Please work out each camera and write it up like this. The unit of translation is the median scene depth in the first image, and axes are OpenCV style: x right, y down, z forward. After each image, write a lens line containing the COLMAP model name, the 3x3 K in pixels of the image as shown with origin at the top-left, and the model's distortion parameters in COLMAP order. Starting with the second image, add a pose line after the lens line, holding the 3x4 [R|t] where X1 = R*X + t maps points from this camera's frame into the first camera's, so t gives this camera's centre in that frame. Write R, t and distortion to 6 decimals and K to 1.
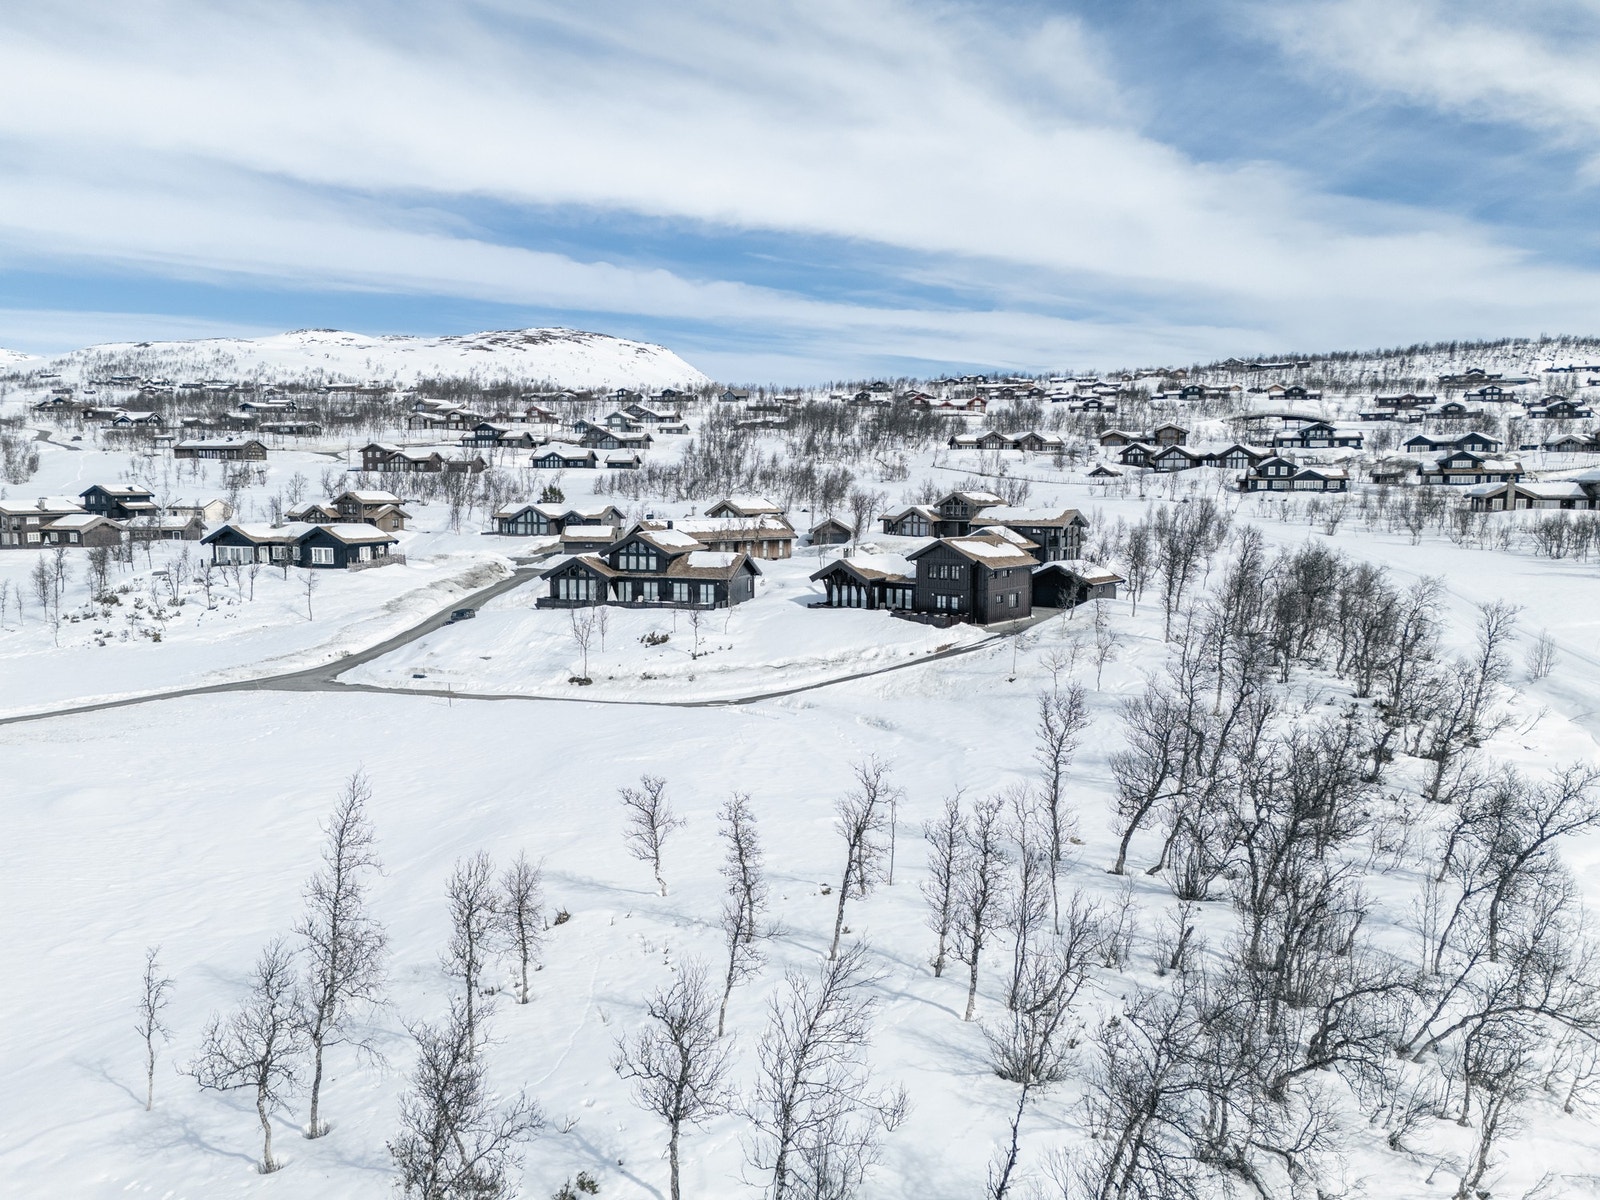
lens RADIAL K [[1168.1, 0, 801.6], [0, 1168.1, 575.9], [0, 0, 1]] dist [0.090513, -0.091747]
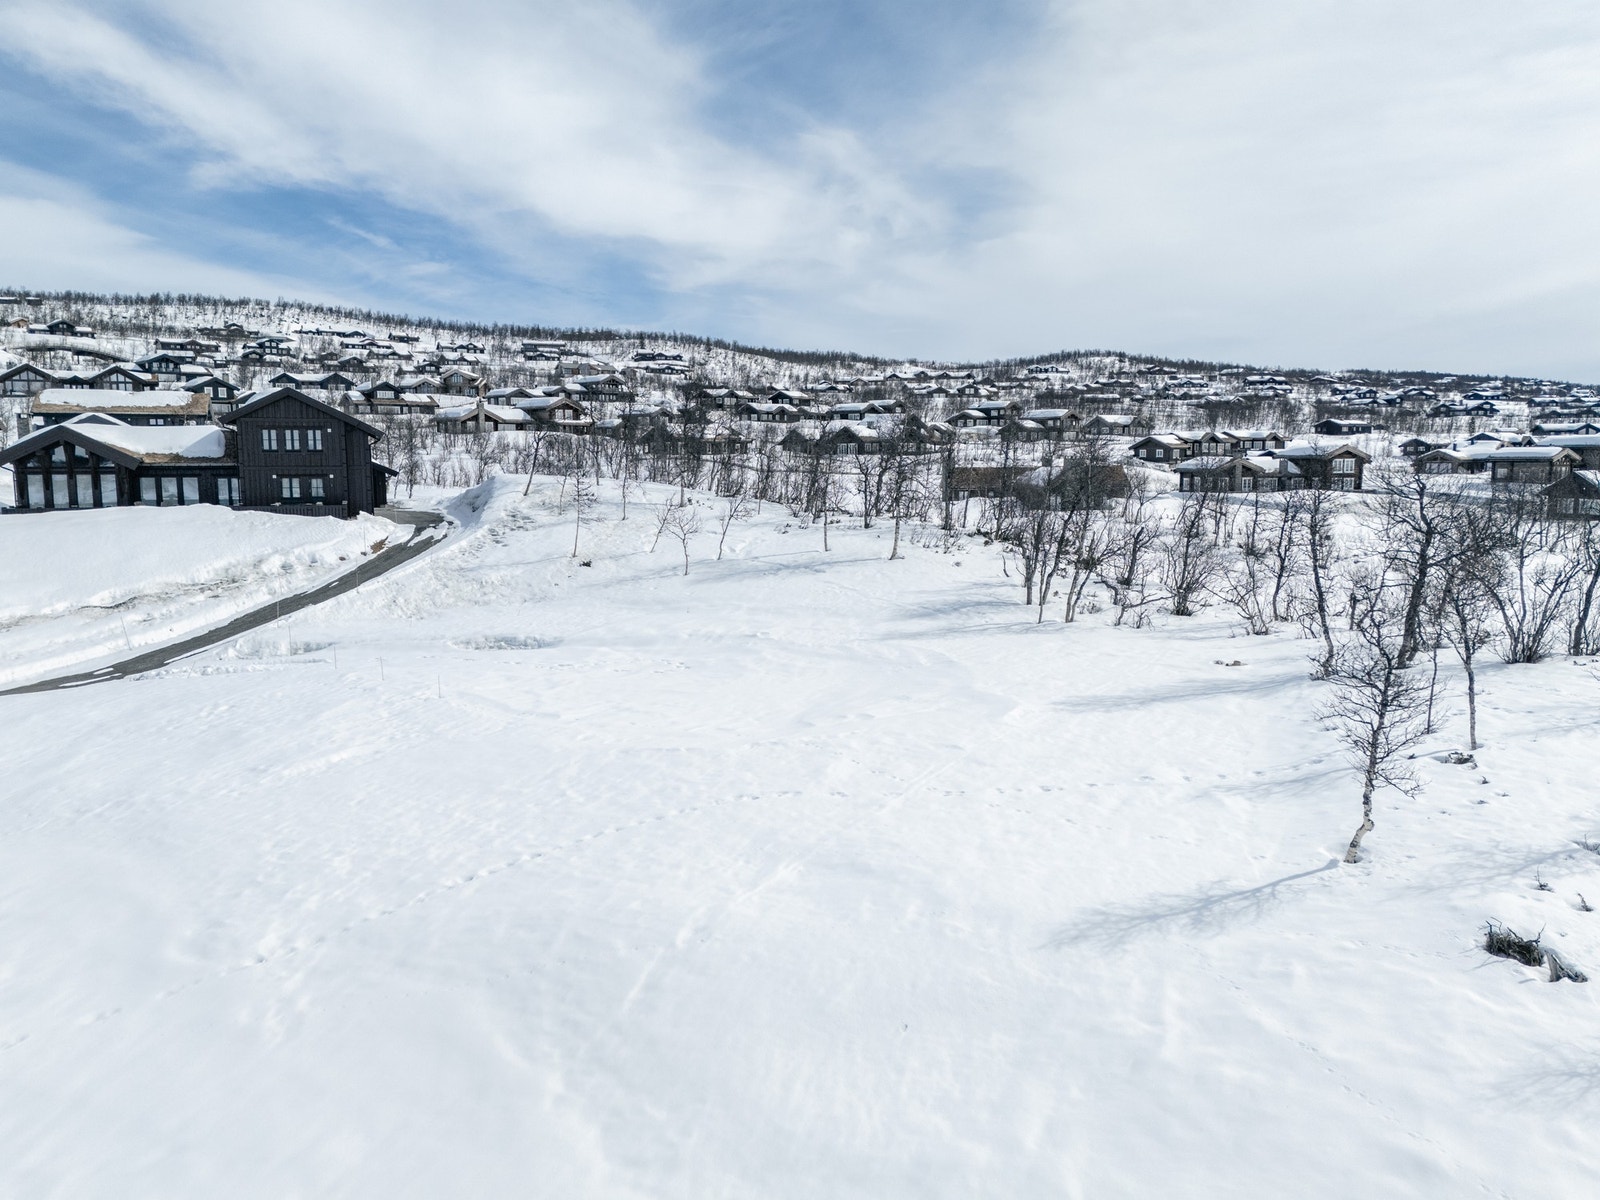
lens RADIAL K [[1168.1, 0, 793.7], [0, 1168.1, 587.7], [0, 0, 1]] dist [0.090513, -0.091747]
pose [[0.536966, -0.097370, 0.837966, -0.095390], [0.067631, 0.995088, 0.072289, 0.016595], [-0.840889, 0.017856, 0.540913, 0.145118]]
